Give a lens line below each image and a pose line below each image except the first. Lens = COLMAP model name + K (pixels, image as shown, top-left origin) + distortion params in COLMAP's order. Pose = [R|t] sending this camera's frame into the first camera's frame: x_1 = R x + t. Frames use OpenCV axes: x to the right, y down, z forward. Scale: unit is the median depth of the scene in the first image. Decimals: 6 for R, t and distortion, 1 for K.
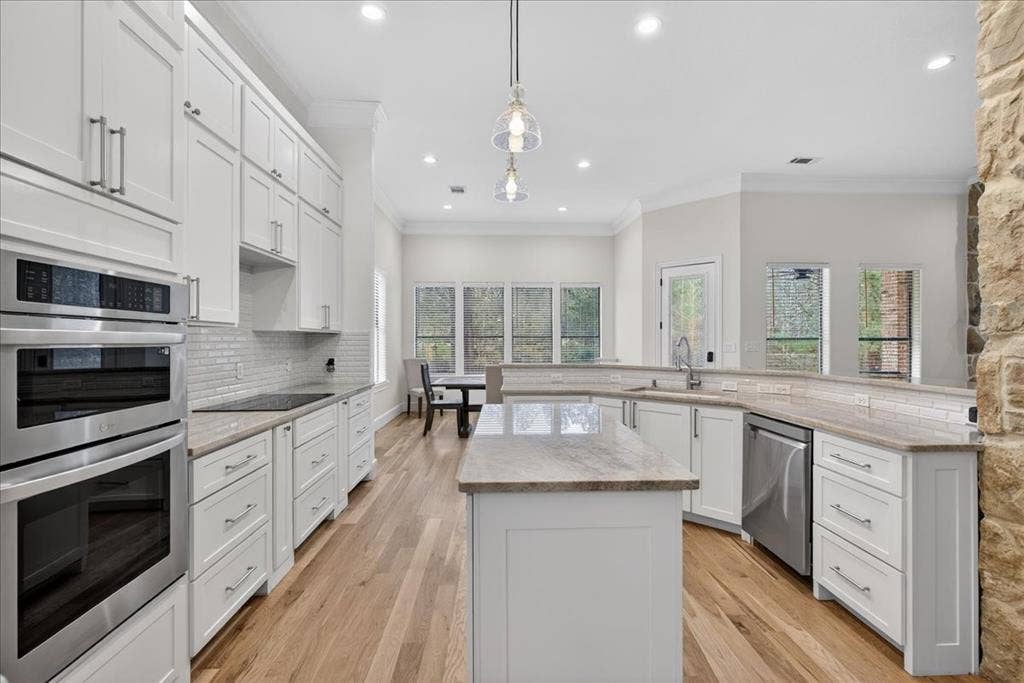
lens RADIAL K [[464.9, 0, 518.9], [0, 464.9, 337.6], [0, 0, 1]] dist [0.001017, 0.000210]
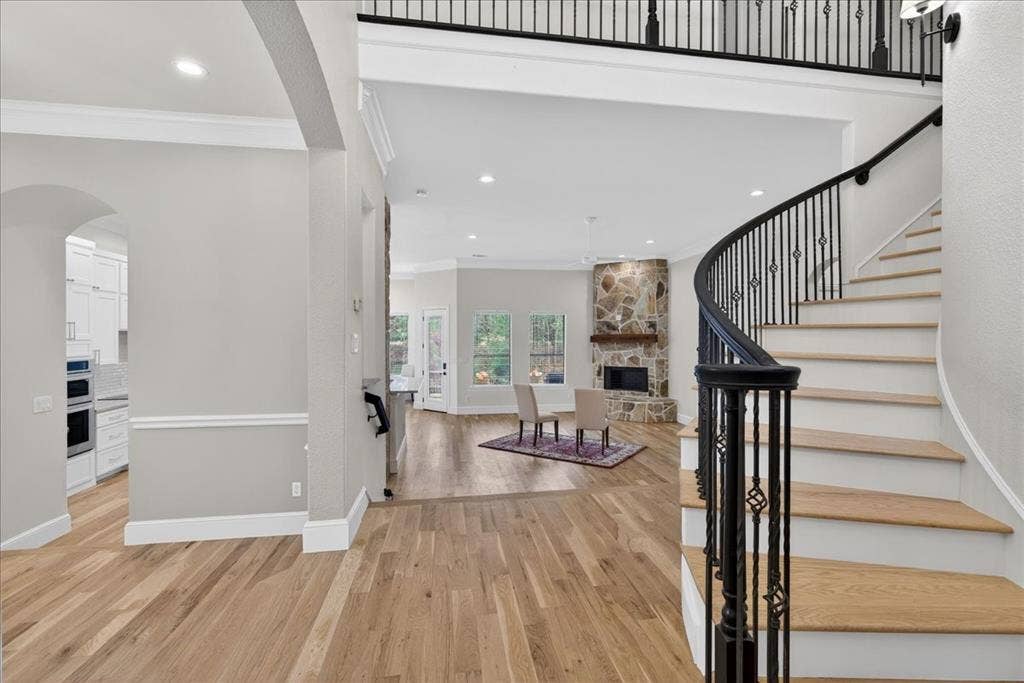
lens RADIAL K [[464.9, 0, 518.9], [0, 464.9, 337.6], [0, 0, 1]] dist [0.001017, 0.000210]
pose [[0.993607, -0.000221, 0.112896, 1.497914], [-0.000960, 0.999945, 0.010402, -0.239897], [-0.112892, -0.010443, 0.993552, -2.052744]]
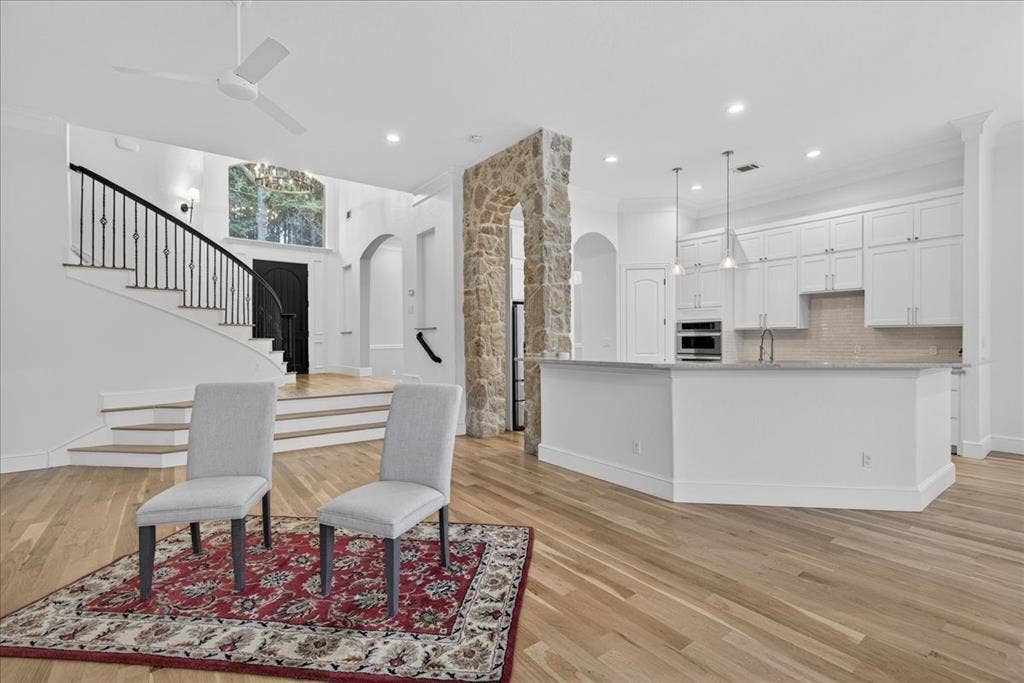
lens RADIAL K [[464.9, 0, 518.9], [0, 464.9, 337.6], [0, 0, 1]] dist [0.001017, 0.000210]
pose [[-0.819783, 0.002852, -0.572667, 2.434362], [0.009402, 0.999920, -0.008478, 0.037112], [0.572597, -0.012334, -0.819744, 2.649077]]
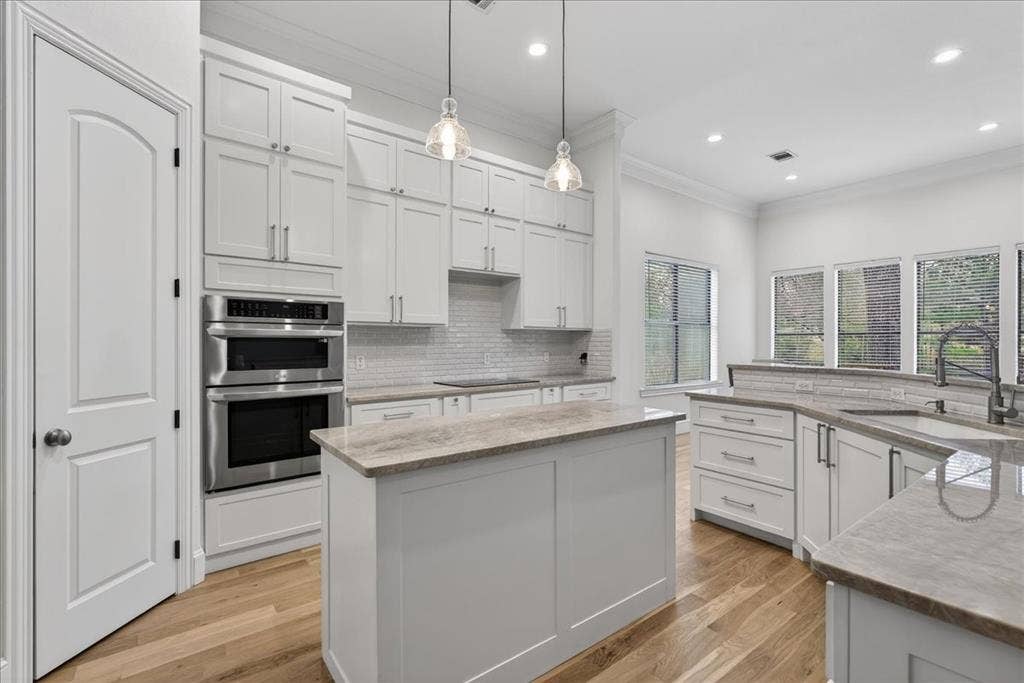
lens RADIAL K [[457.4, 0, 512.0], [0, 457.4, 341.5], [0, 0, 1]] dist [-0.000918, -0.000391]
pose [[0.568842, -0.000426, -0.822447, 0.838780], [0.005234, 0.999981, 0.003102, 0.024093], [0.822430, -0.006069, 0.568834, 0.438480]]
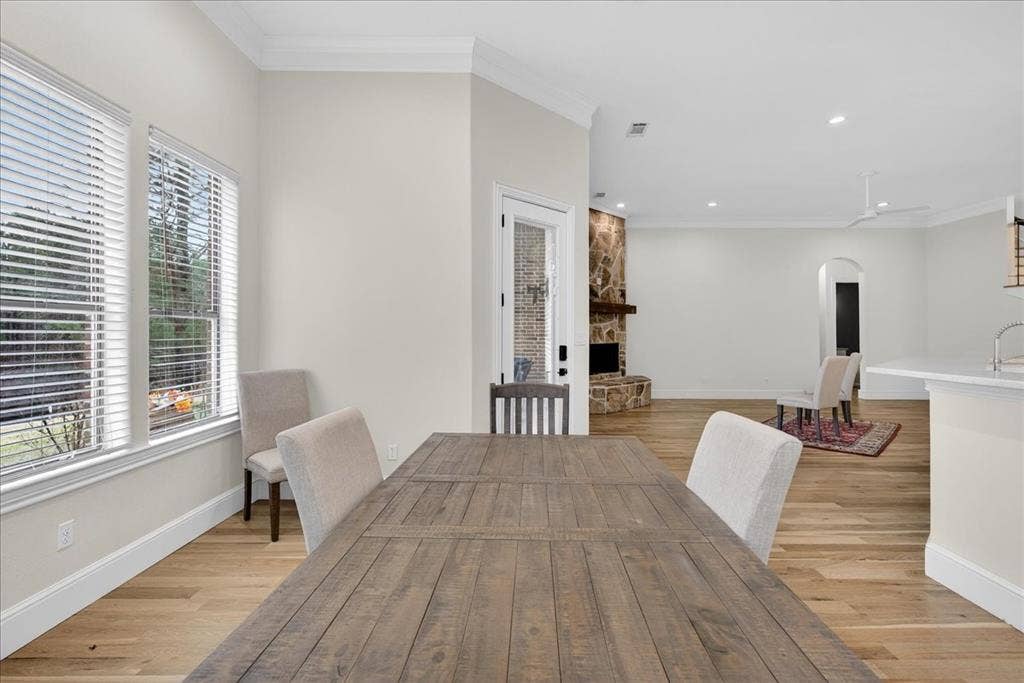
lens RADIAL K [[471.7, 0, 527.9], [0, 471.7, 335.6], [0, 0, 1]] dist [0.000305, -0.000035]
pose [[0.040519, -0.003049, 0.999174, -0.799240], [-0.006425, 0.999974, 0.003312, 0.035751], [-0.999158, -0.006554, 0.040498, 3.073480]]
